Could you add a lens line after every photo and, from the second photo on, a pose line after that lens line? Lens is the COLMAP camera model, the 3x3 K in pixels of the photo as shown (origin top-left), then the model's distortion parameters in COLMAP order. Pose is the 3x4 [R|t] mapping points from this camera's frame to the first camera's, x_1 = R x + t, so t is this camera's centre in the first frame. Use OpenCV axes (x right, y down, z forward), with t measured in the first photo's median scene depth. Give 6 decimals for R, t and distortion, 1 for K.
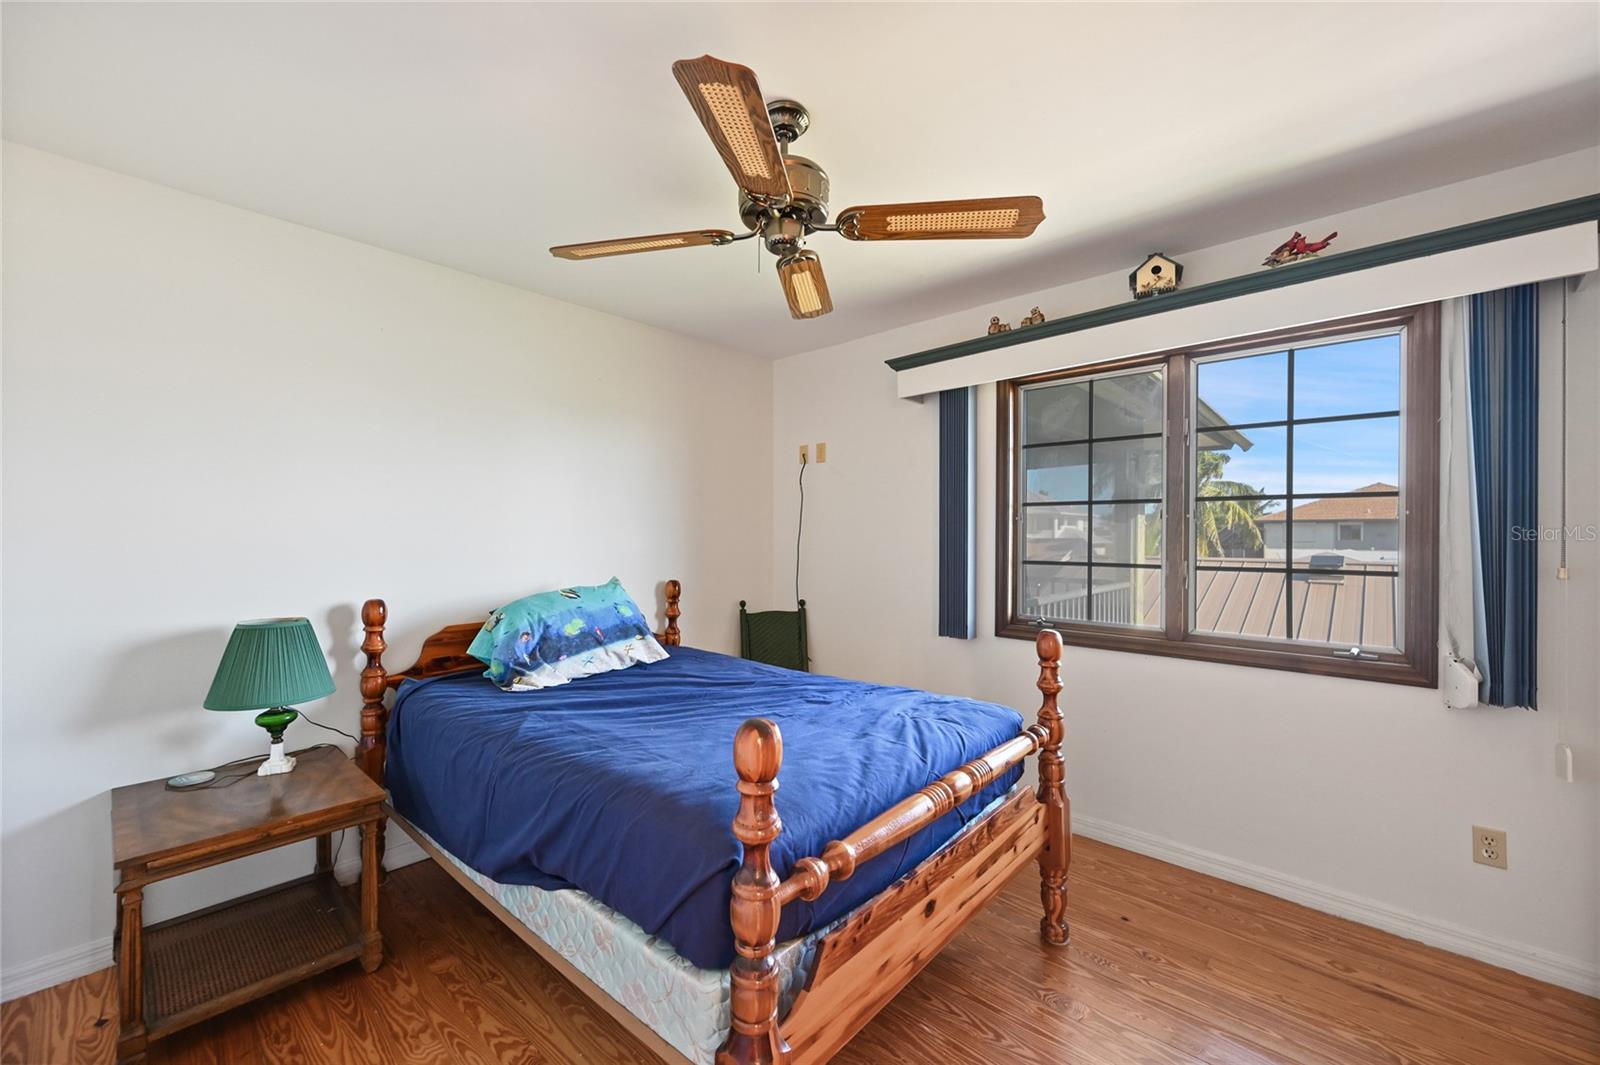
lens RADIAL K [[637.8, 0, 796.0], [0, 637.8, 542.5], [0, 0, 1]] dist [-0.001996, 0.000060]
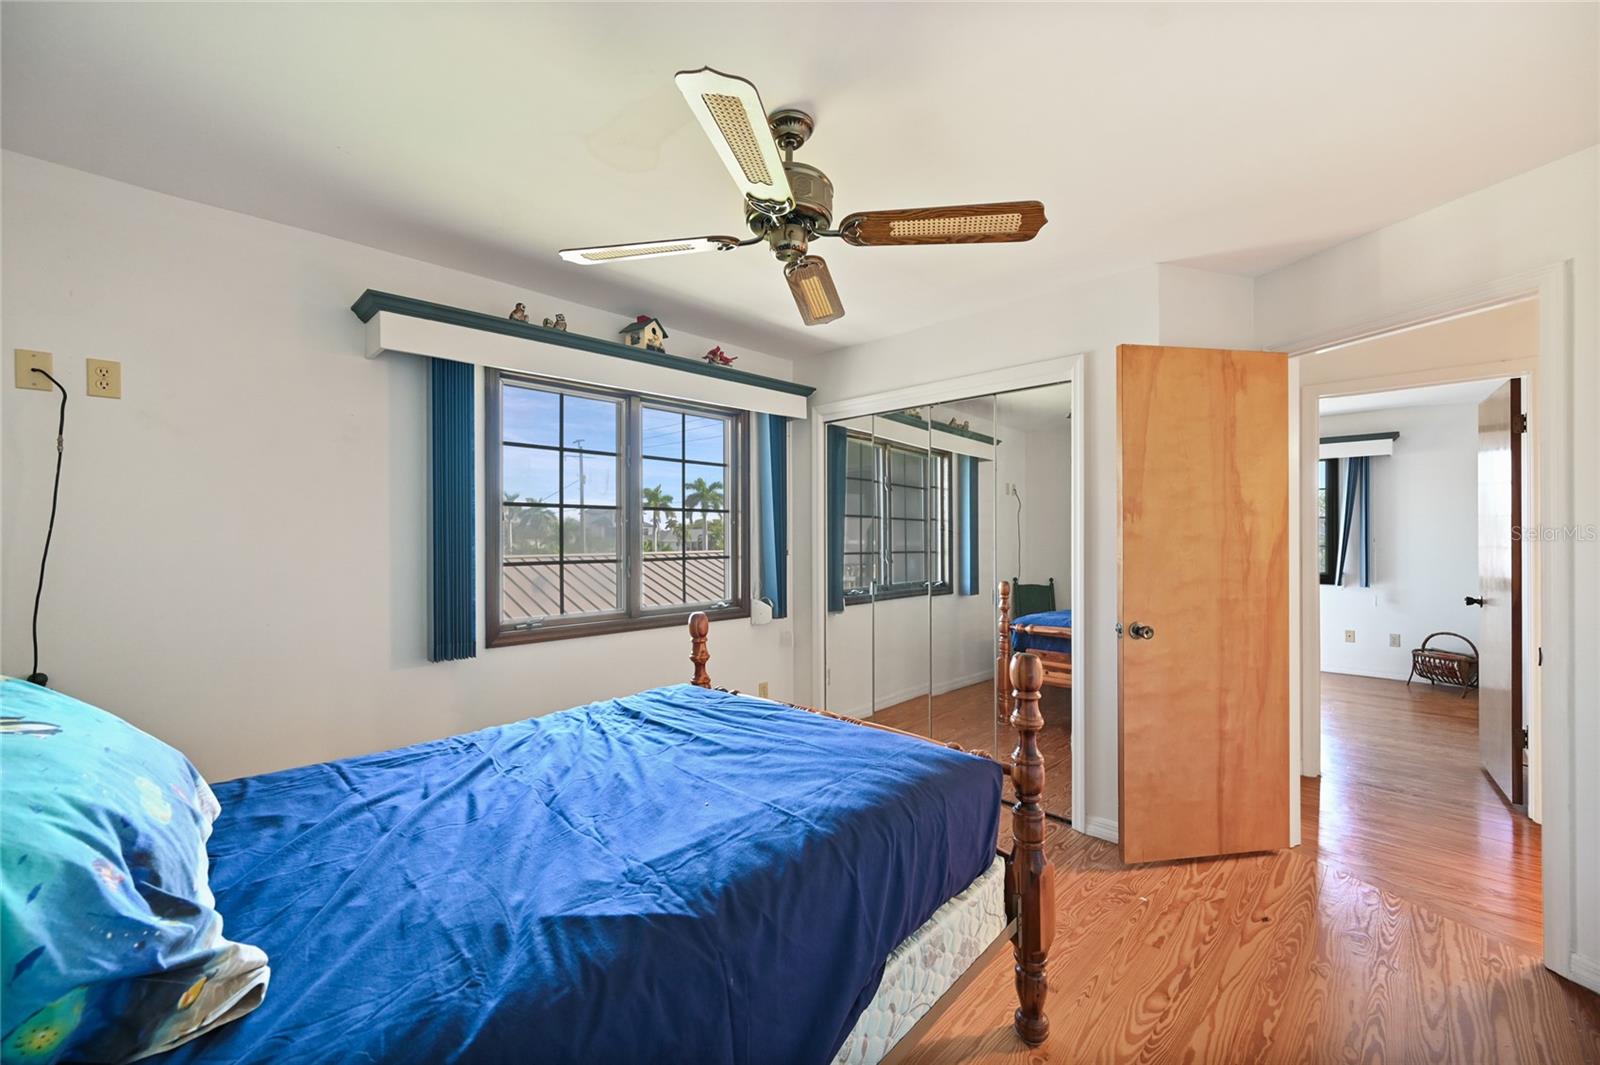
lens RADIAL K [[637.8, 0, 799.3], [0, 637.8, 537.8], [0, 0, 1]] dist [-0.001996, 0.000060]
pose [[0.031808, -0.005010, 0.999481, -0.662423], [0.016435, 0.999855, 0.004489, -0.006936], [-0.999359, 0.016284, 0.031886, 0.609852]]
